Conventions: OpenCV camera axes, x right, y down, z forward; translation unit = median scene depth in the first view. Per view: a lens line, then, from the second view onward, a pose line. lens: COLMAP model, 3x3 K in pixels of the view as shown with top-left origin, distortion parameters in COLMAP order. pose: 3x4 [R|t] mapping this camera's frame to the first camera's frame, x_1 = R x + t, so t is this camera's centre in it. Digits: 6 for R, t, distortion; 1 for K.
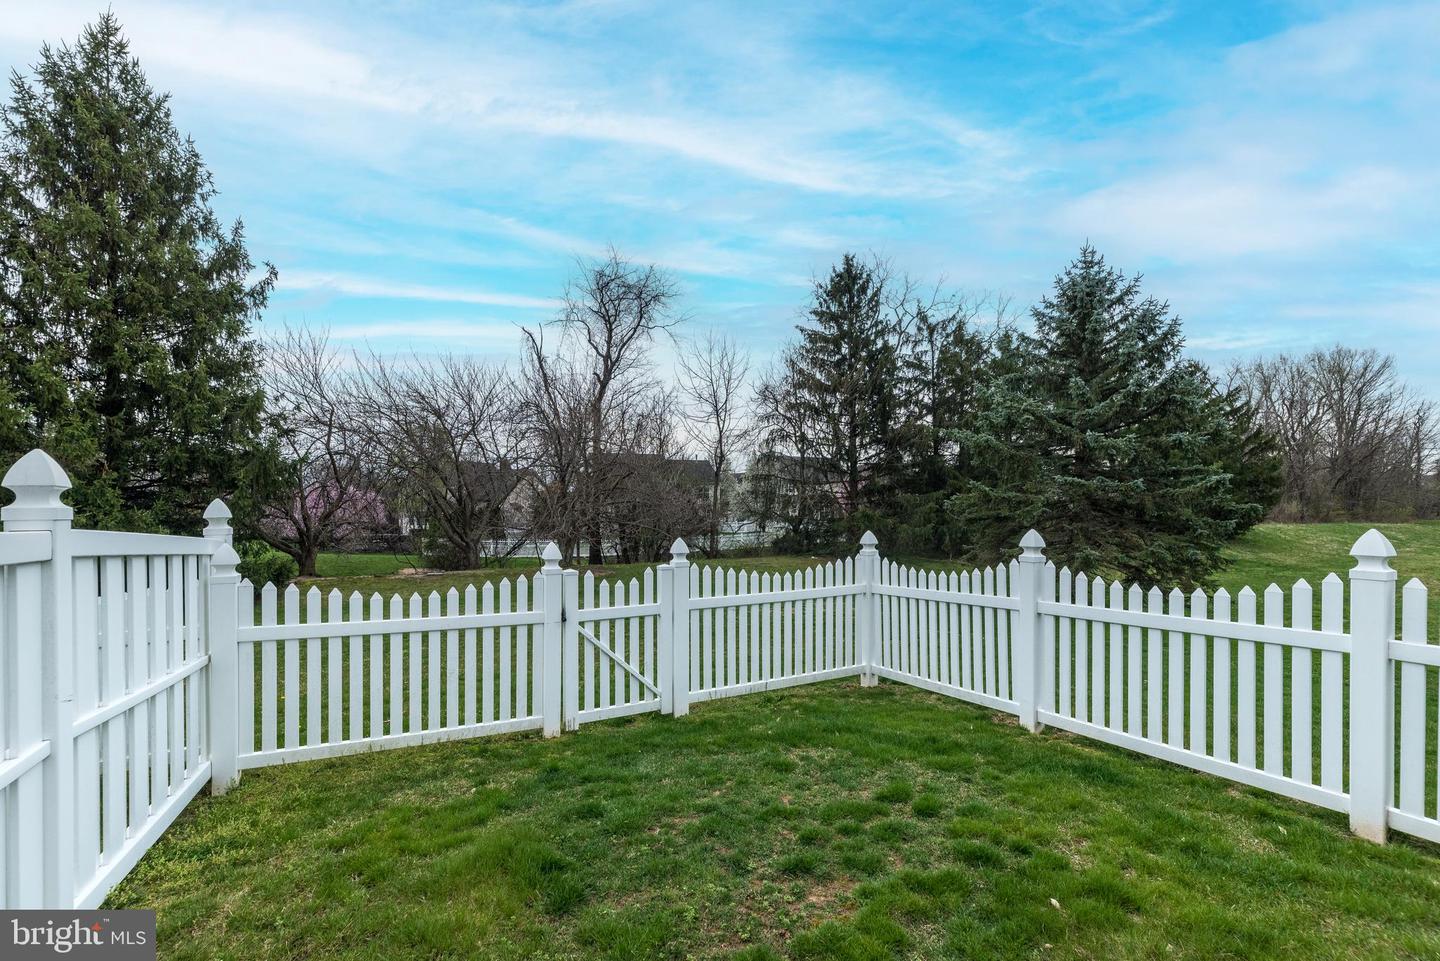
lens RADIAL K [[626.8, 0, 726.6], [0, 626.8, 487.7], [0, 0, 1]] dist [0.002921, 0.000947]
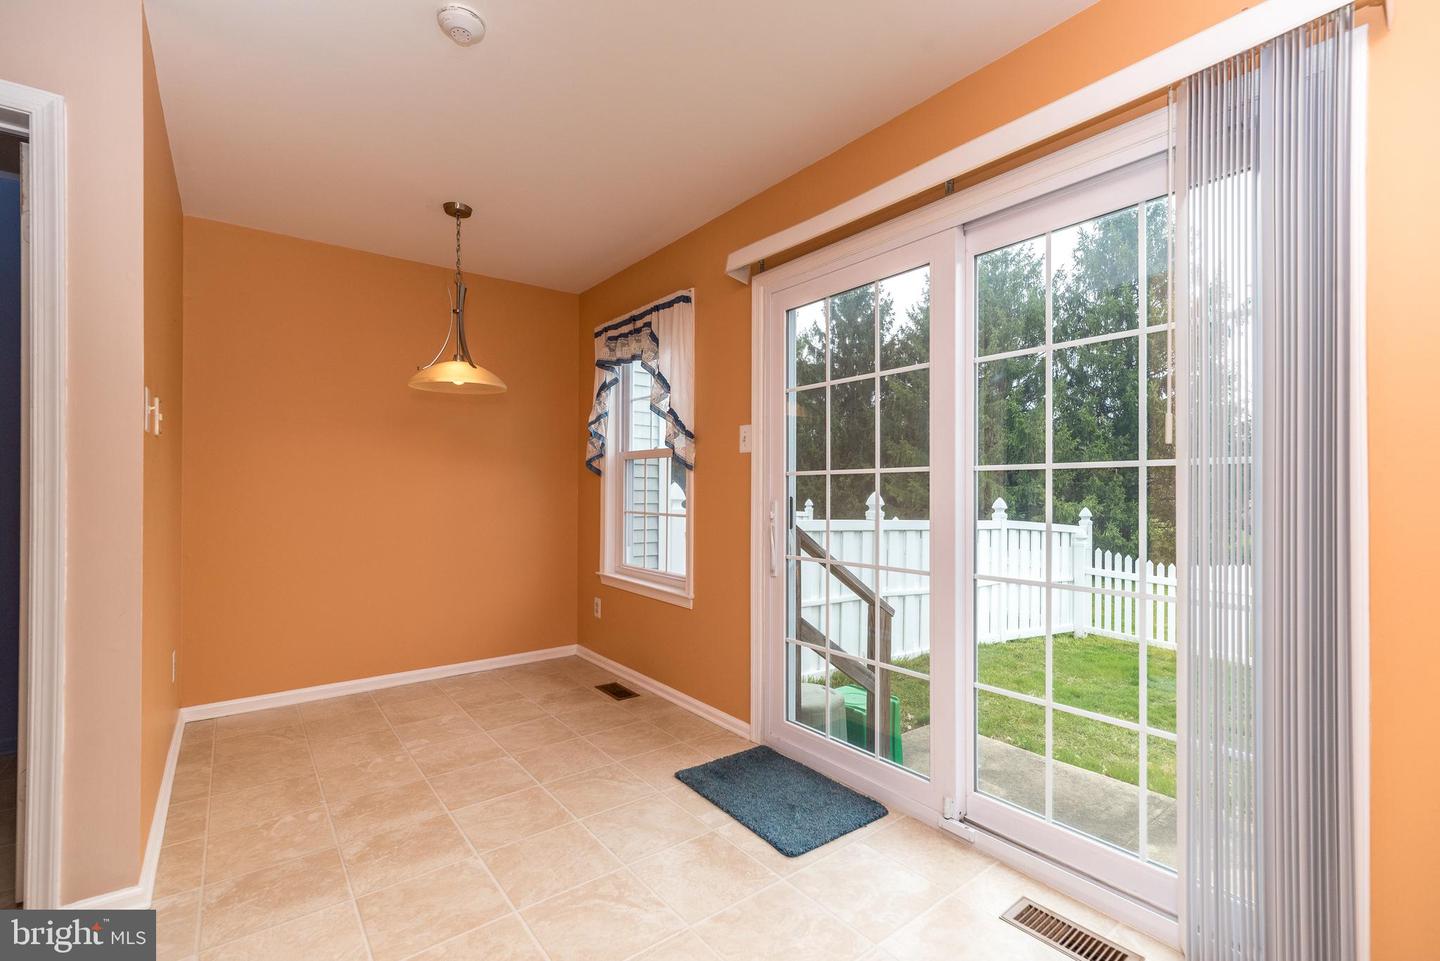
lens RADIAL K [[626.8, 0, 726.6], [0, 626.8, 487.7], [0, 0, 1]] dist [0.002921, 0.000947]
pose [[0.167963, 0.017101, -0.985645, 1.130157], [0.008664, 0.999785, 0.018823, -0.104823], [0.985755, -0.011701, 0.167778, -0.583981]]
